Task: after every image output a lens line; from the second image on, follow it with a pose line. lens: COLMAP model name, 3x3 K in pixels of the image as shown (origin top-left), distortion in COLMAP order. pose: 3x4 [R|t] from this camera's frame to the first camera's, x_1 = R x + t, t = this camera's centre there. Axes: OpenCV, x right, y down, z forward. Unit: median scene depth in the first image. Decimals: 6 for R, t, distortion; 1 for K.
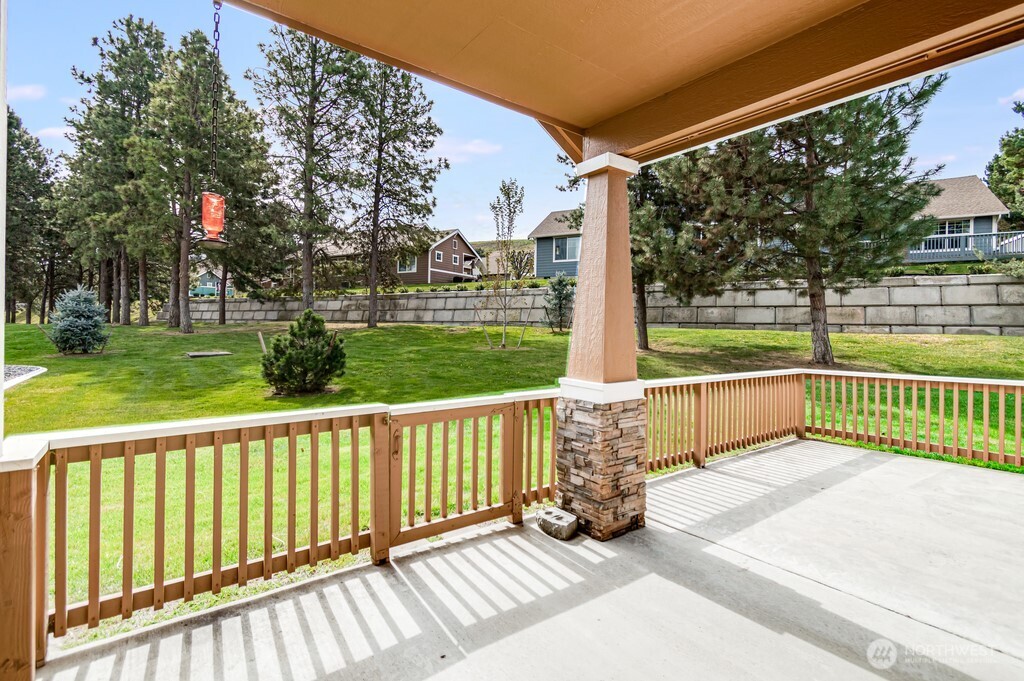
lens RADIAL K [[448.2, 0, 511.9], [0, 448.2, 324.5], [0, 0, 1]] dist [0.002875, -0.000610]
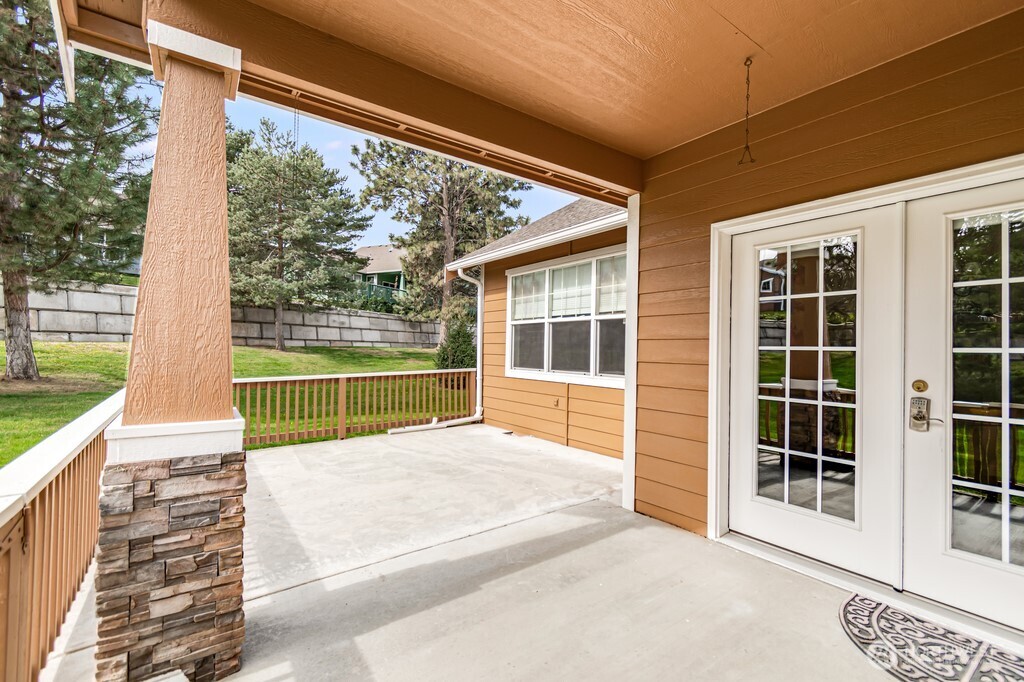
lens RADIAL K [[448.2, 0, 517.3], [0, 448.2, 337.8], [0, 0, 1]] dist [0.002875, -0.000610]
pose [[0.049443, 0.006885, 0.998753, -0.376867], [-0.018399, 0.999813, -0.005982, 0.013768], [-0.998607, -0.018081, 0.049561, 0.538862]]
